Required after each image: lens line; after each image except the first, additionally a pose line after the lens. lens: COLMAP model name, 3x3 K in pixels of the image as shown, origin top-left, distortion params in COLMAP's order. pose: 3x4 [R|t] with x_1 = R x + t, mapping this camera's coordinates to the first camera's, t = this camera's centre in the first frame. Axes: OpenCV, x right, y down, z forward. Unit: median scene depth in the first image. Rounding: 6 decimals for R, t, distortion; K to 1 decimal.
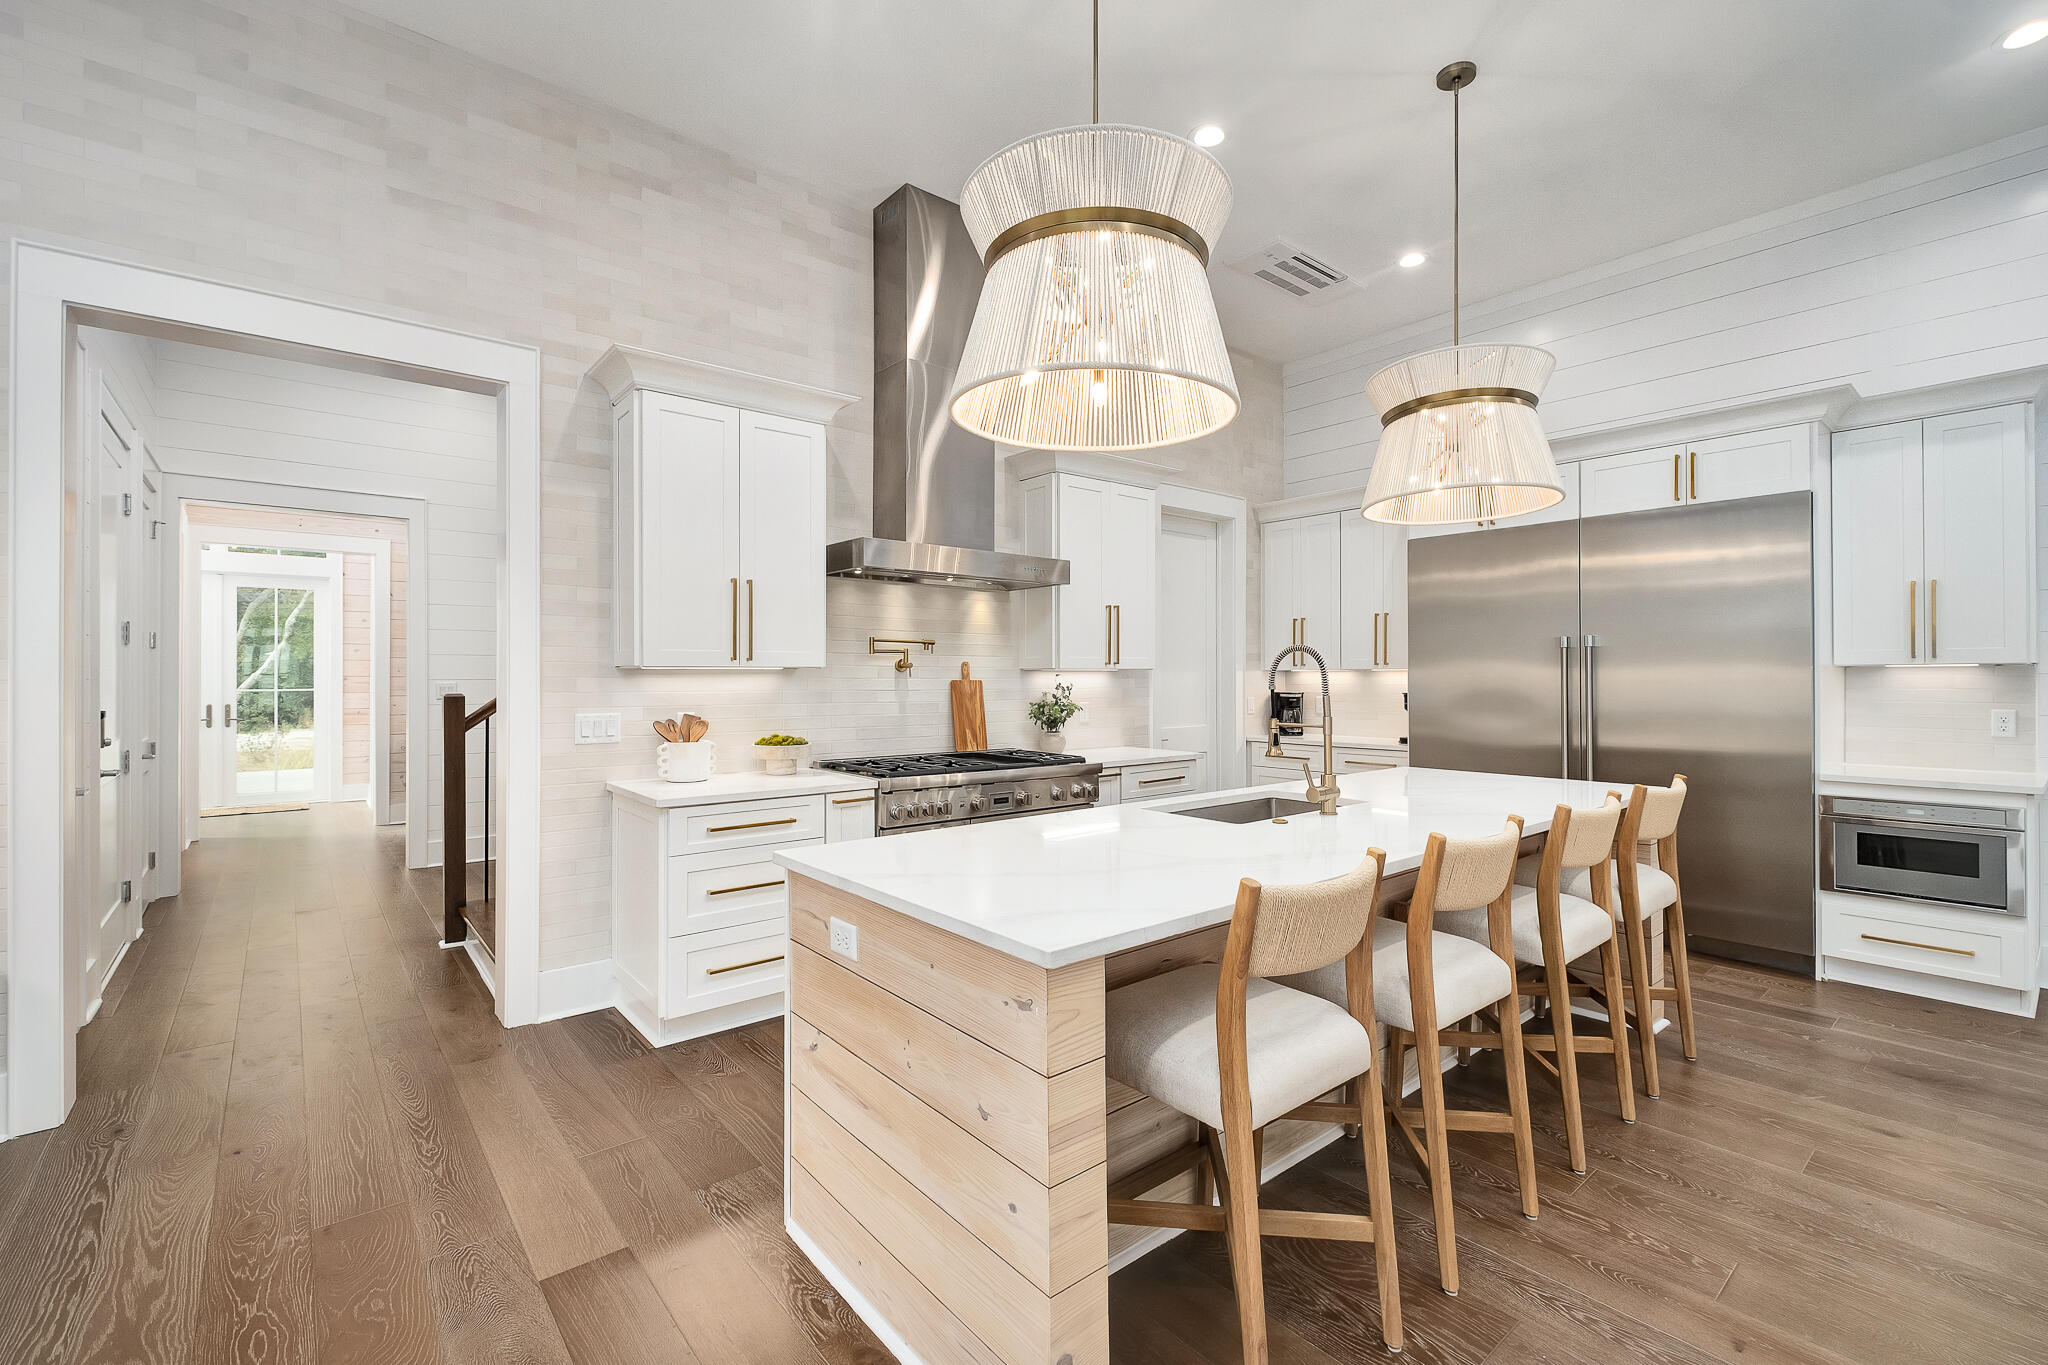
lens RADIAL K [[893.4, 0, 1040.3], [0, 893.4, 674.1], [0, 0, 1]] dist [0.006177, -0.005107]
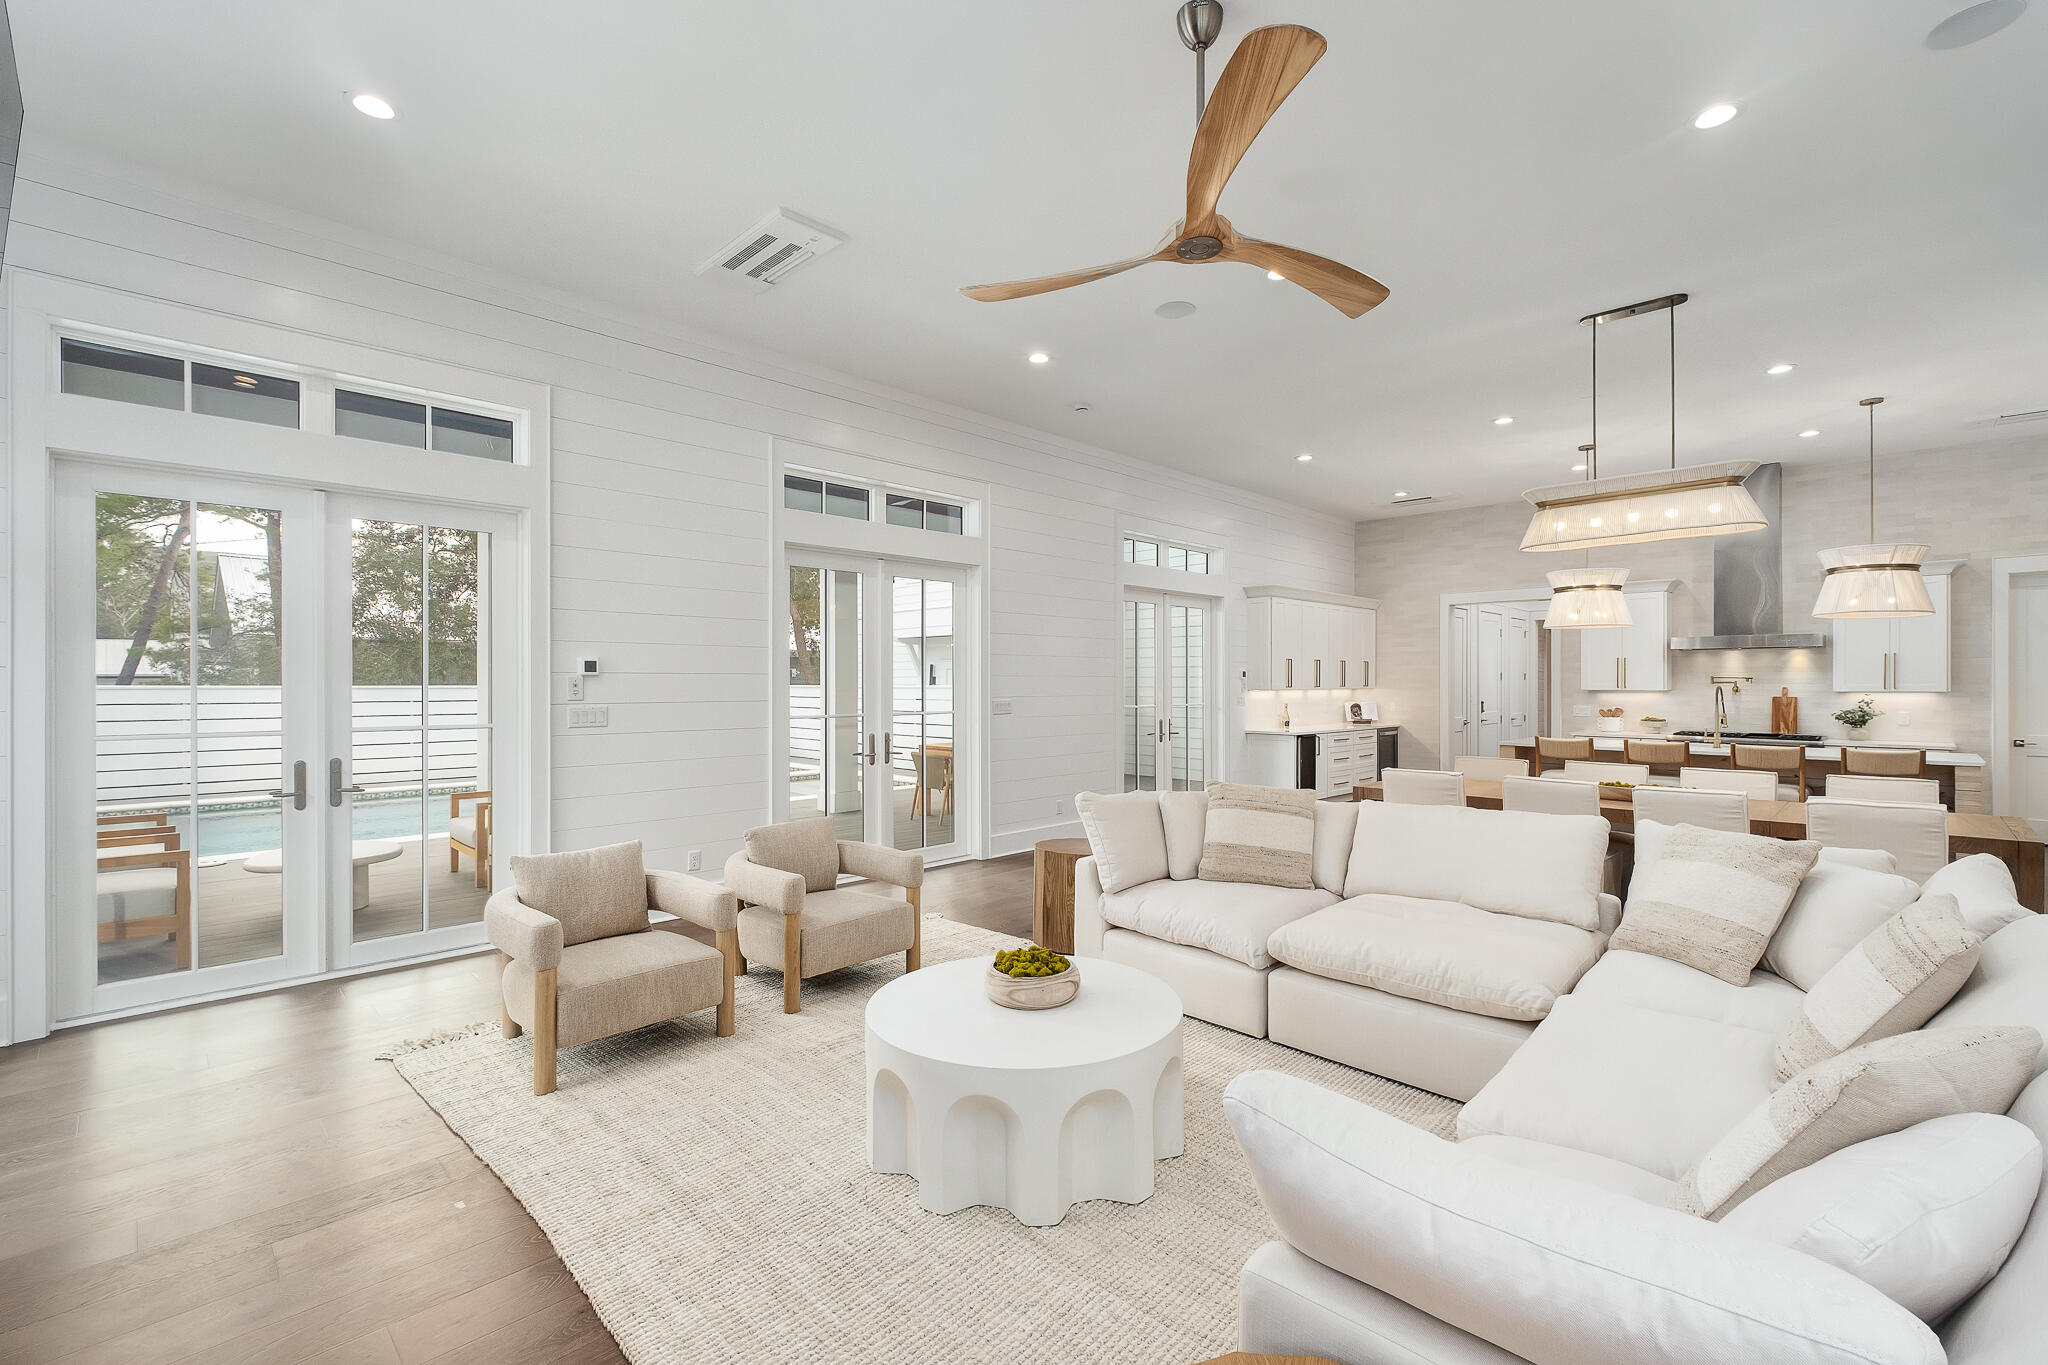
lens RADIAL K [[893.4, 0, 1023.7], [0, 893.4, 682.0], [0, 0, 1]] dist [0.006177, -0.005107]
pose [[0.090695, 0.000190, -0.995879, 1.785886], [0.001663, 0.999999, 0.000343, -0.029949], [0.995877, -0.001687, 0.090695, -0.850183]]
